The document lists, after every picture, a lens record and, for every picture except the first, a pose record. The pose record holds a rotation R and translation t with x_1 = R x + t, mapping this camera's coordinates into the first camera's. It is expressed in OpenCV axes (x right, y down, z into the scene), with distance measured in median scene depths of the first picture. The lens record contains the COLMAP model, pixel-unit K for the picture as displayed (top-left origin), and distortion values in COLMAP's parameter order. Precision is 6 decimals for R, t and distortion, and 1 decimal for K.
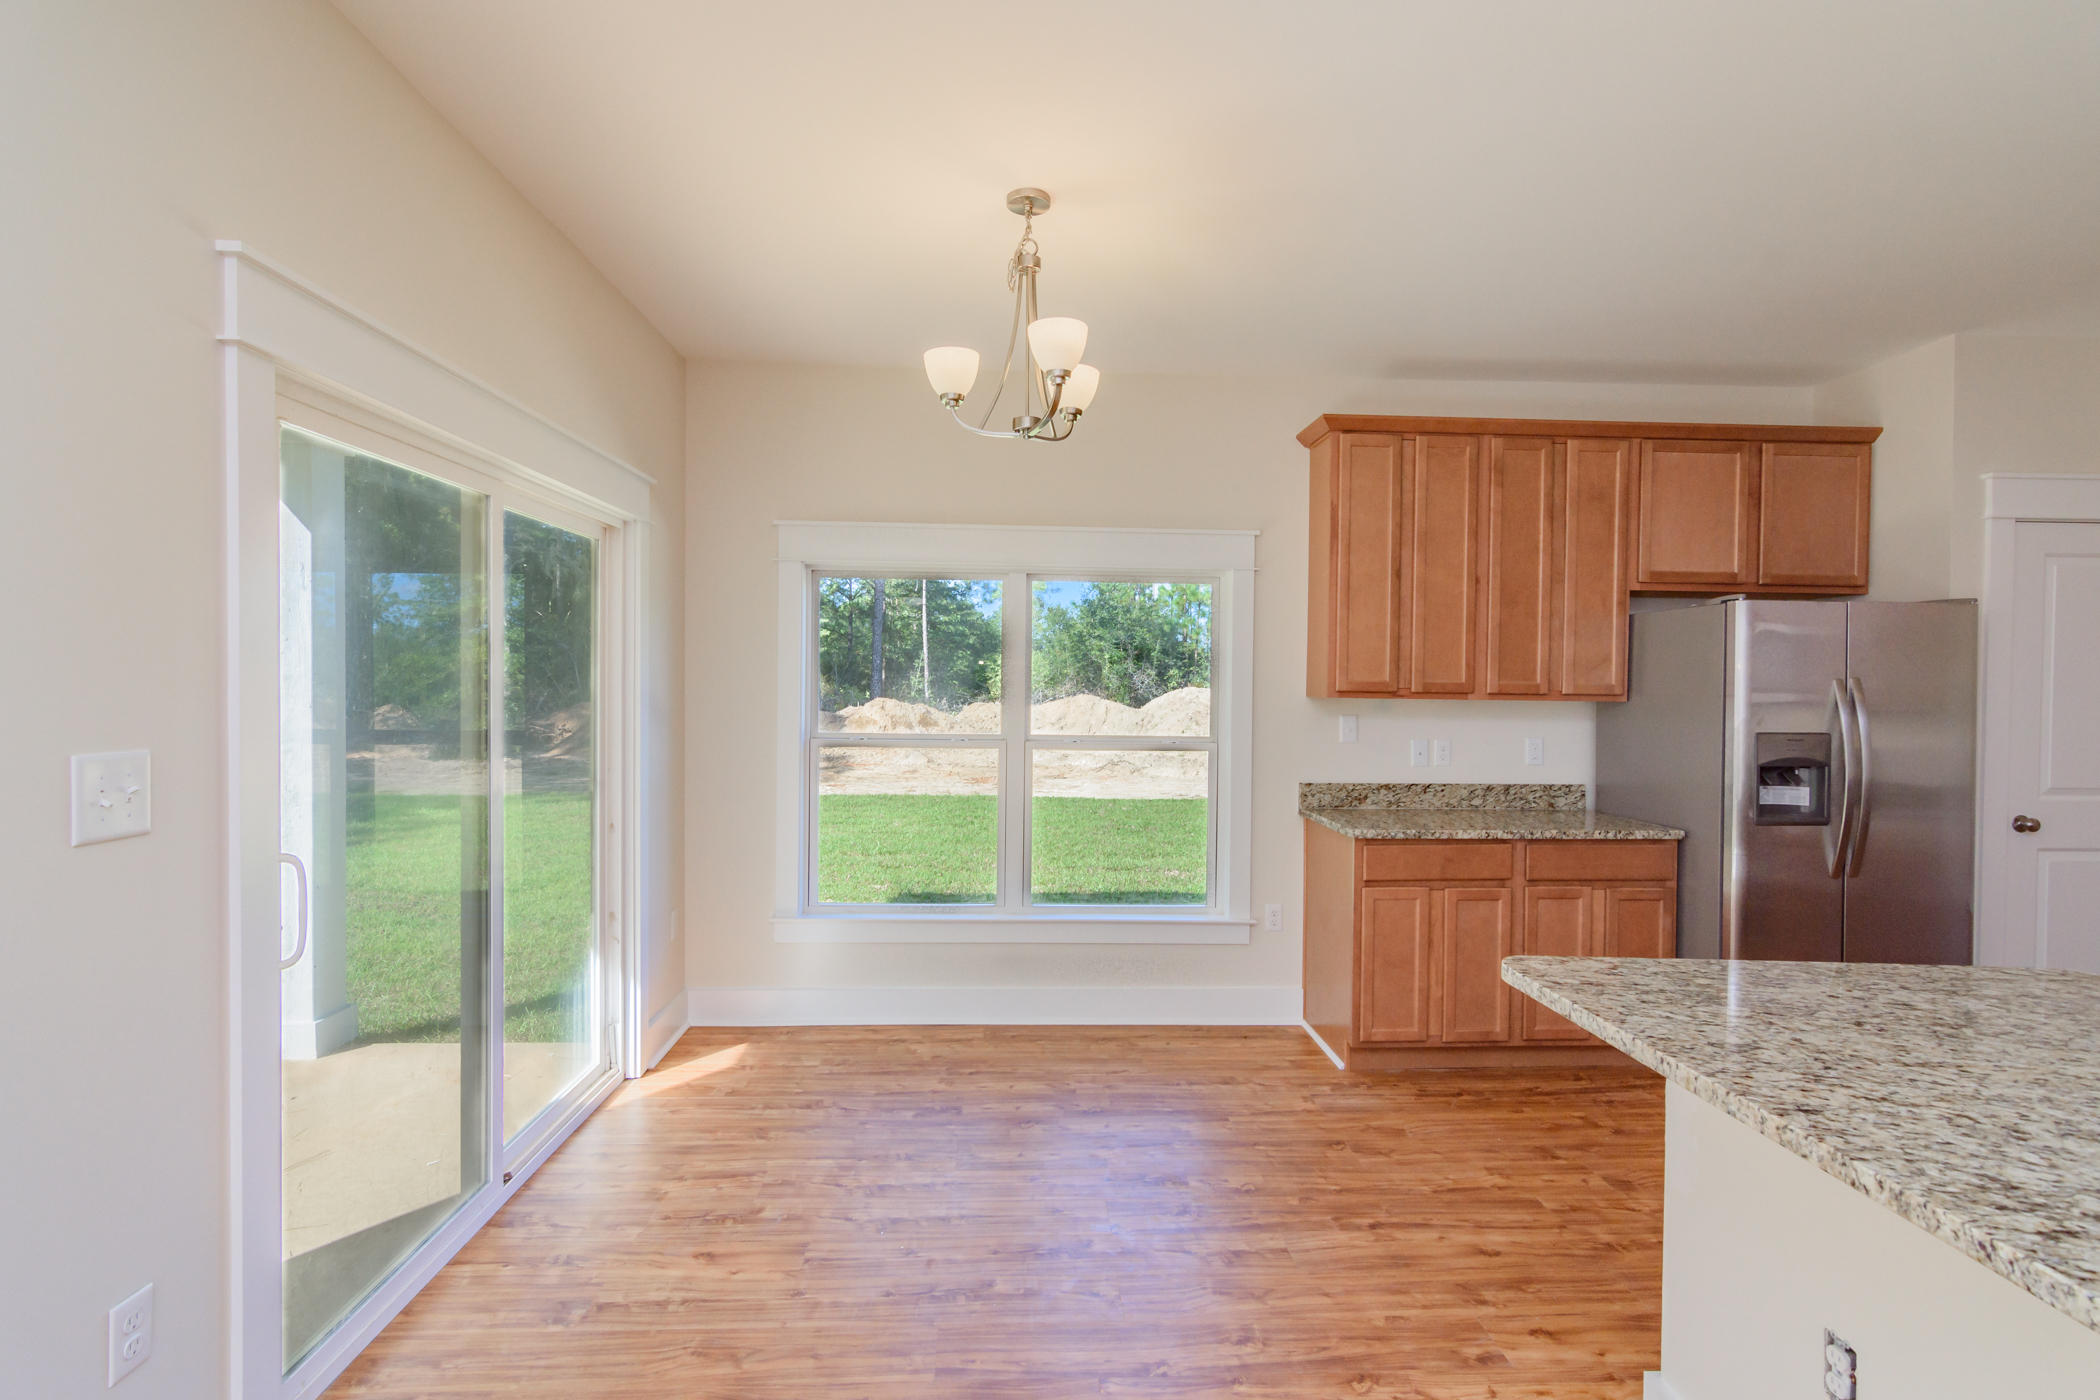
lens RADIAL K [[992.2, 0, 1053.5], [0, 992.2, 689.1], [0, 0, 1]] dist [0.001247, 0.000573]
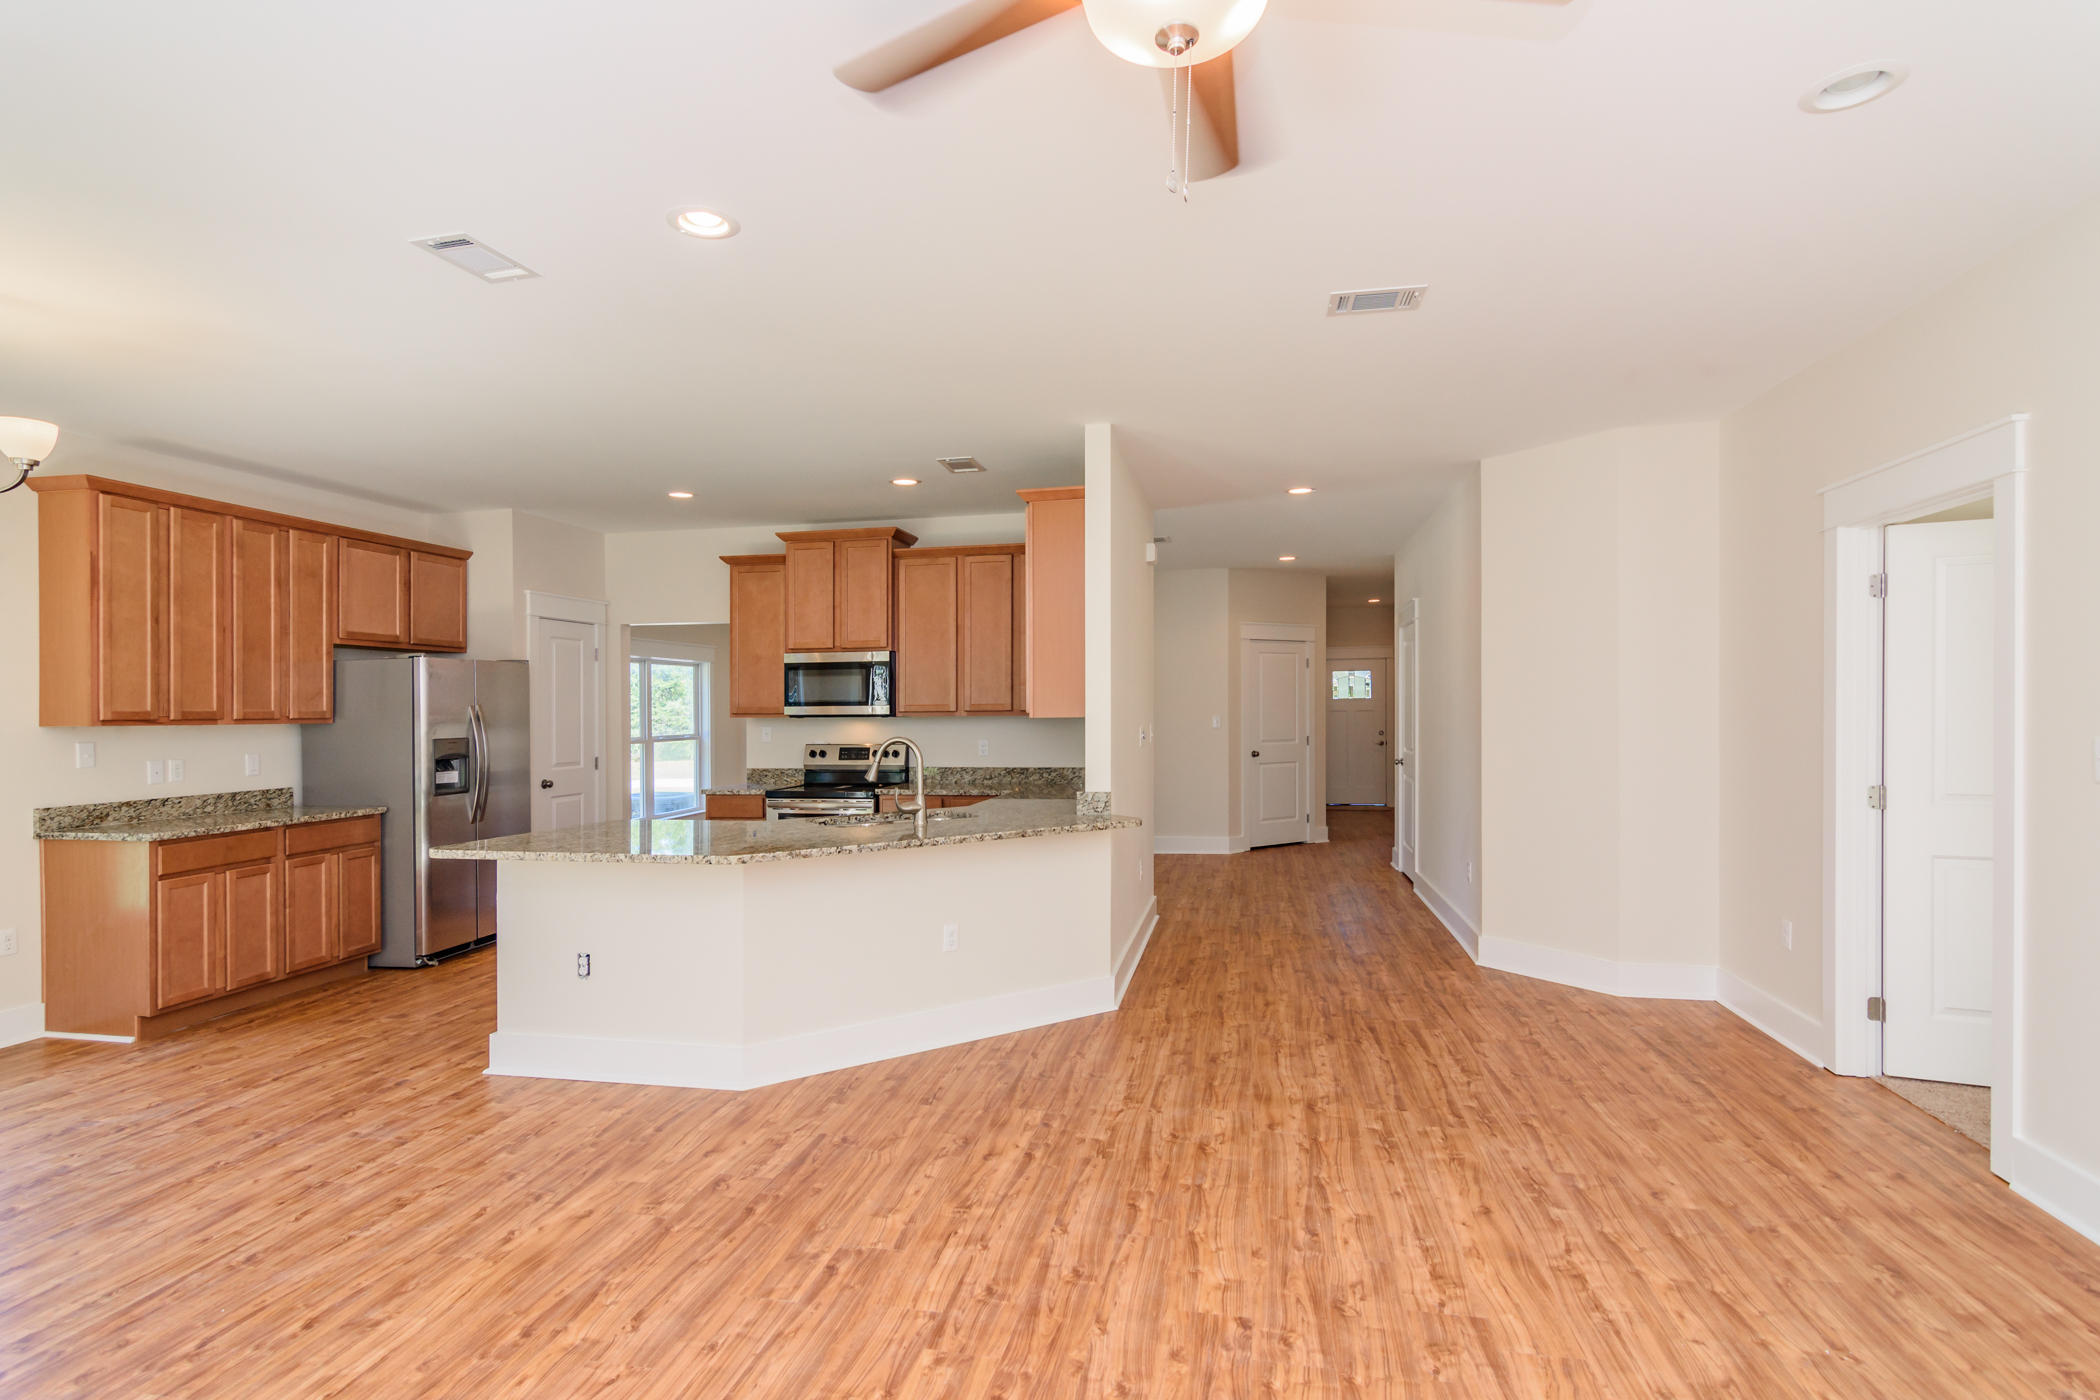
lens RADIAL K [[1035.0, 0, 1050.0], [0, 1035.0, 700.0], [0, 0, 1]] dist [0.003281, 0.001374]
pose [[0.241974, -0.003795, 0.970275, -0.646608], [0.019006, 0.999819, -0.000829, 0.000592], [-0.970097, 0.018641, 0.242003, -0.361608]]
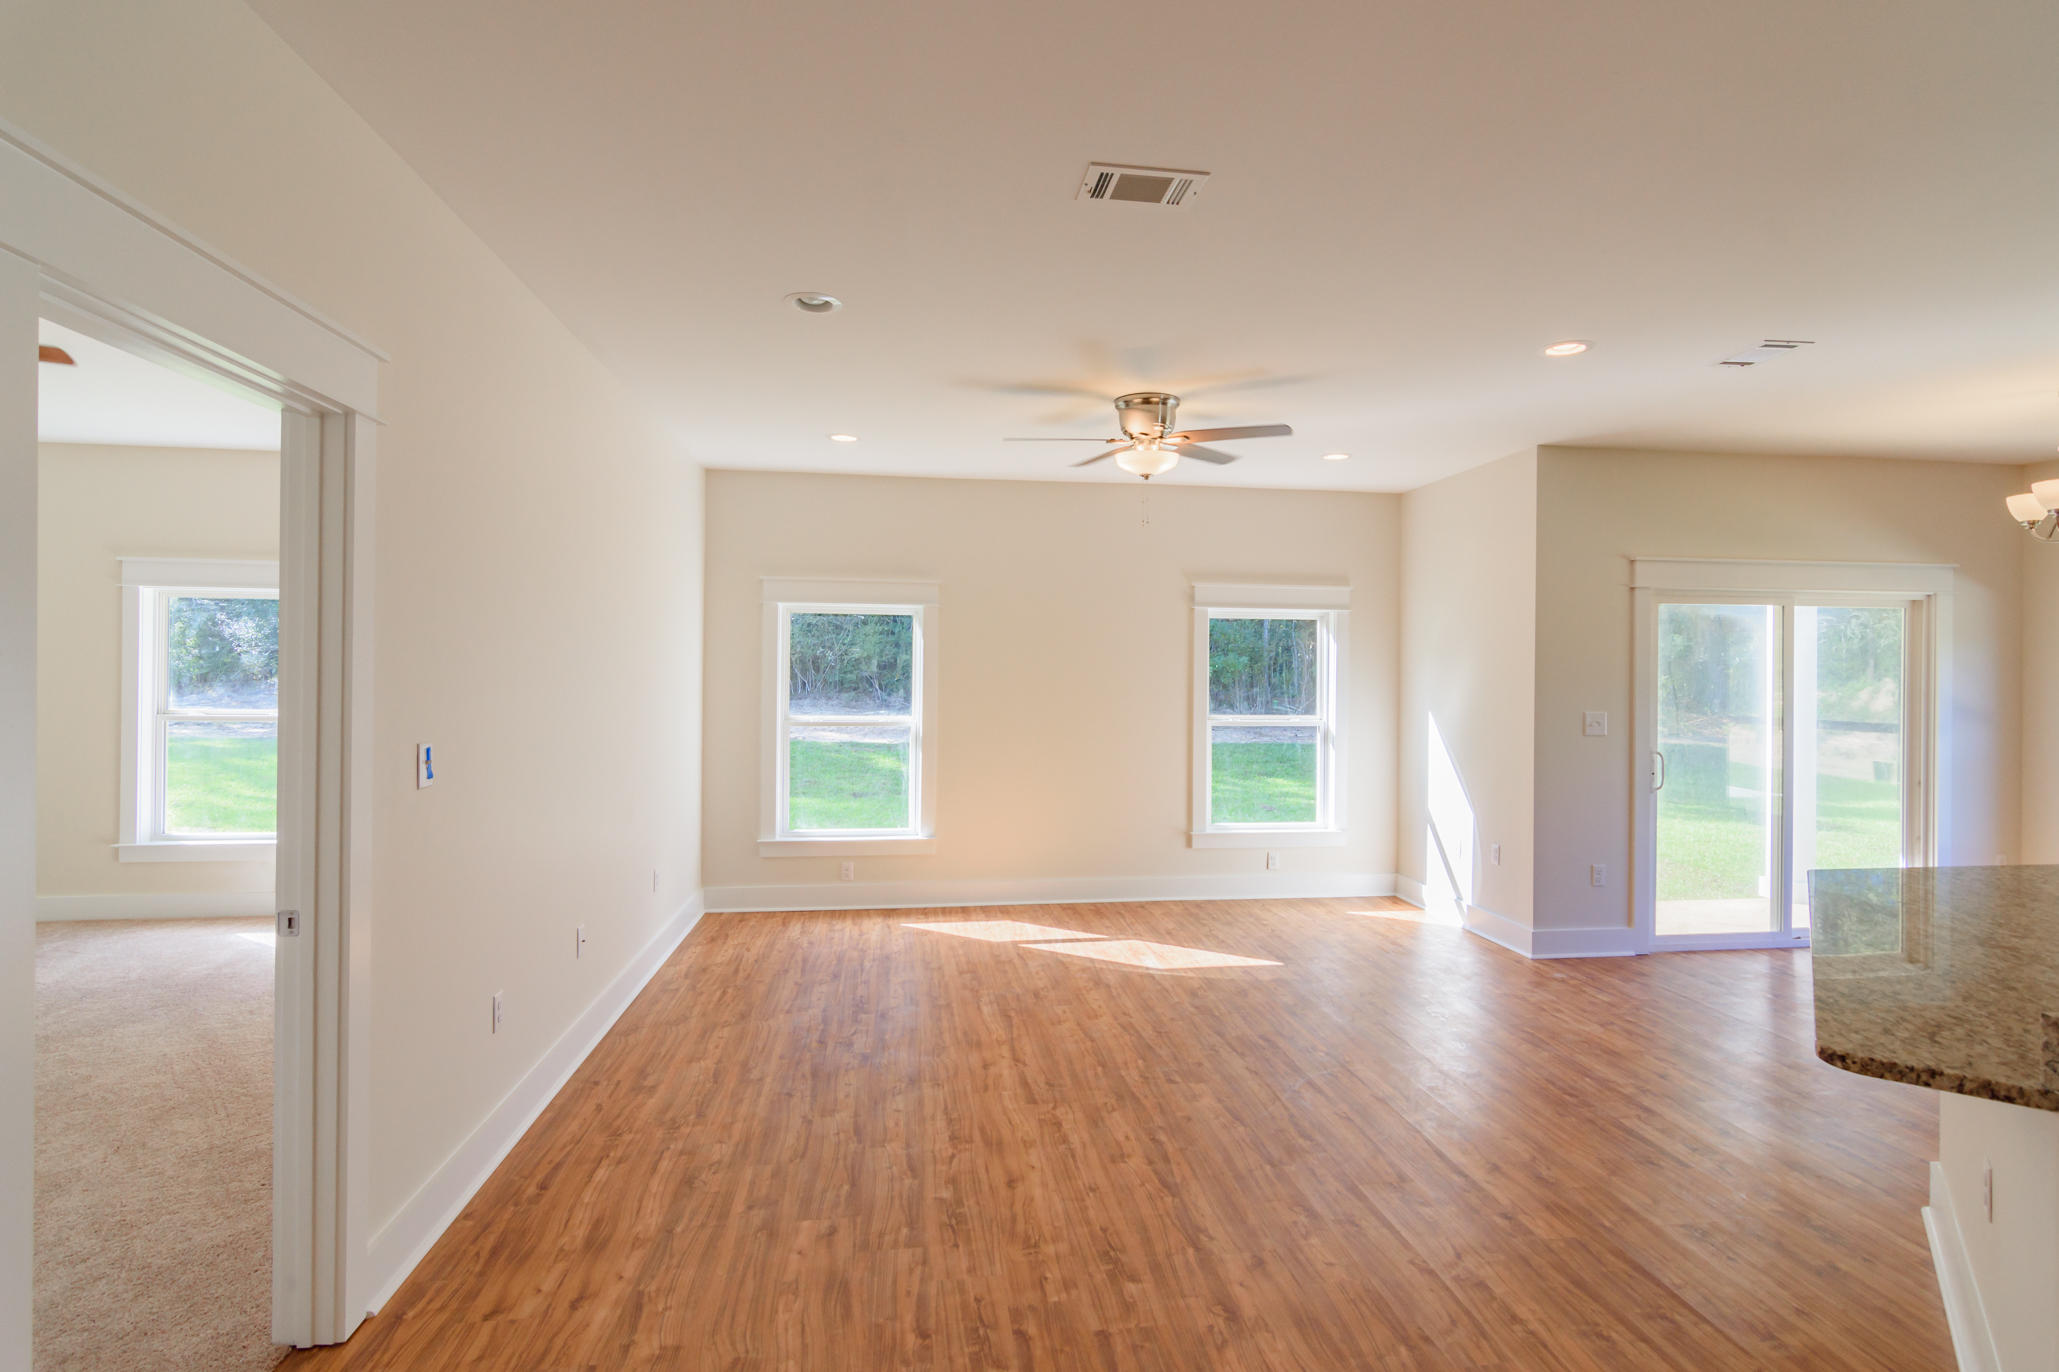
lens RADIAL K [[1014.8, 0, 1029.5], [0, 1014.8, 686.0], [0, 0, 1]] dist [0.003281, 0.001374]
pose [[0.073671, 0.006744, -0.997260, 1.066926], [-0.014773, 0.999875, 0.005670, -0.004082], [0.997173, 0.014314, 0.073761, -0.543199]]
